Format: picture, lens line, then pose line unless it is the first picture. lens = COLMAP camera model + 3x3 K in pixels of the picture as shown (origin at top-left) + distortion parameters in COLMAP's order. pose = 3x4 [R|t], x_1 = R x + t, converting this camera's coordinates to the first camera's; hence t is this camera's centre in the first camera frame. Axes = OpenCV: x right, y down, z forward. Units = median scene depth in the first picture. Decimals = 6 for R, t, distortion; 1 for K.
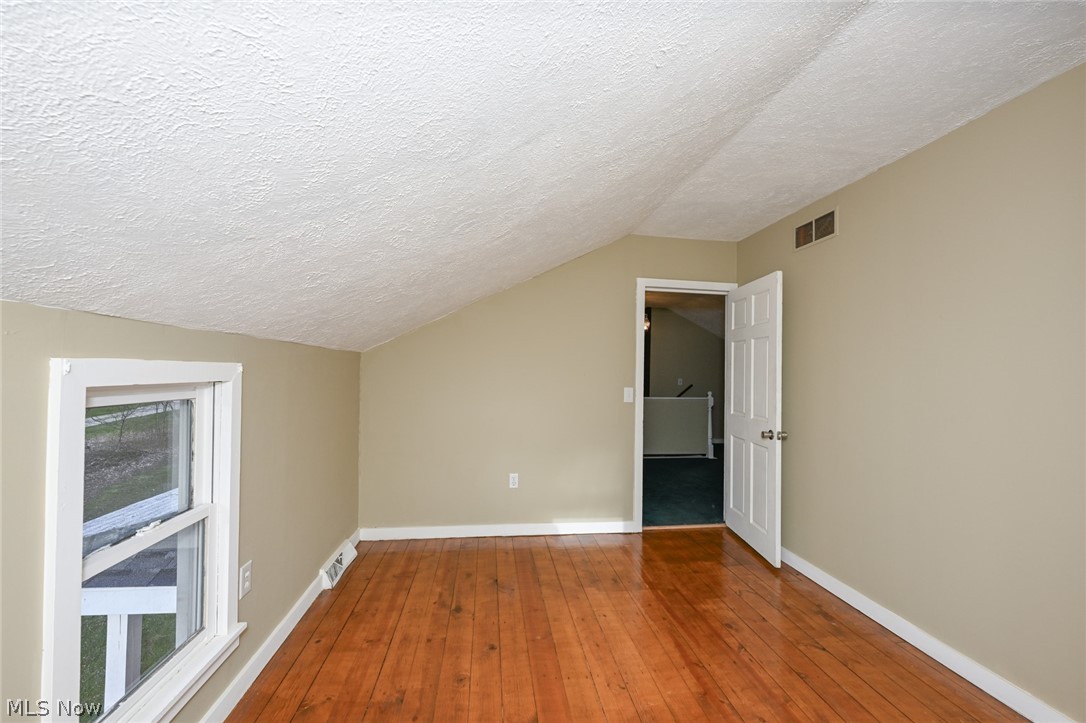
lens RADIAL K [[435.2, 0, 539.5], [0, 435.2, 362.7], [0, 0, 1]] dist [0.000671, -0.000254]
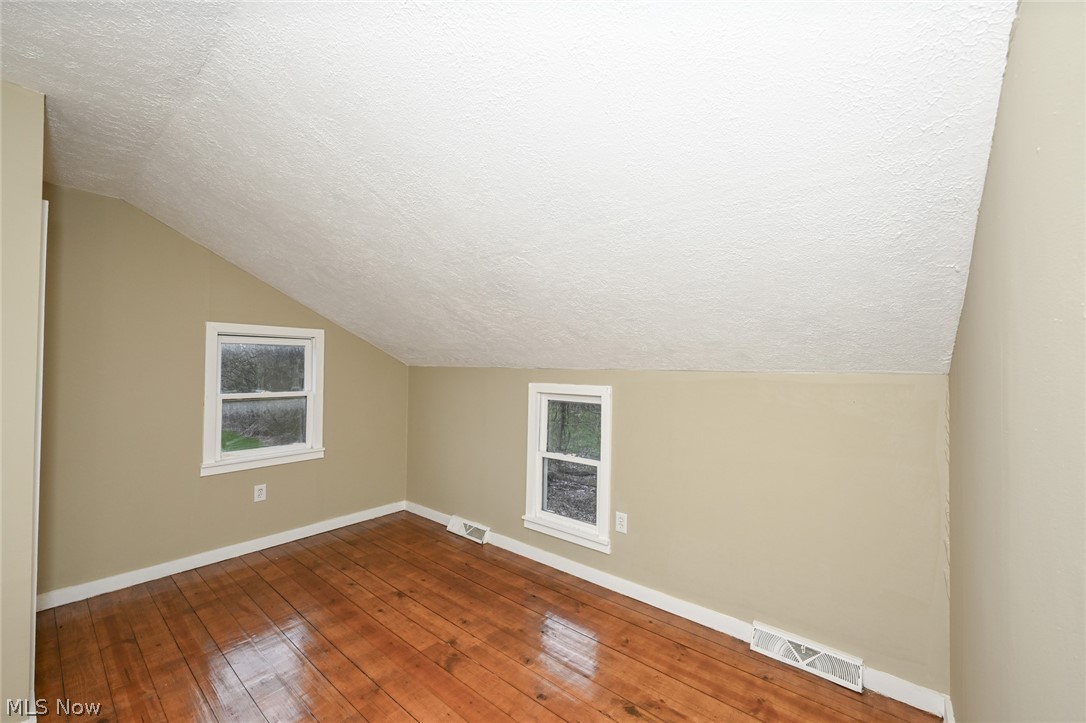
lens RADIAL K [[435.2, 0, 539.5], [0, 435.2, 362.7], [0, 0, 1]] dist [0.000671, -0.000254]
pose [[-0.734220, -0.034348, -0.678042, 0.527771], [-0.010109, 0.999162, -0.039669, -0.013646], [0.678836, -0.022272, -0.733952, 1.642523]]
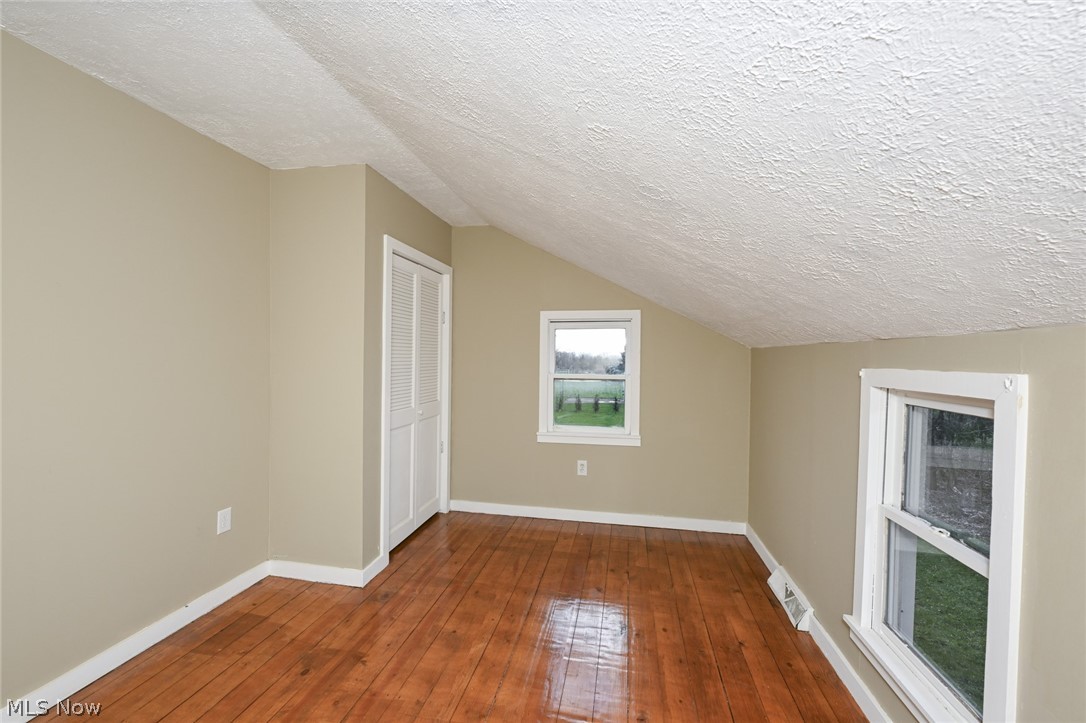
lens RADIAL K [[435.2, 0, 539.5], [0, 435.2, 362.7], [0, 0, 1]] dist [0.000671, -0.000254]
pose [[-0.948554, -0.033624, 0.314825, -0.182300], [-0.036462, 0.999330, -0.003126, 0.010460], [-0.314509, -0.014445, -0.949145, 1.438363]]
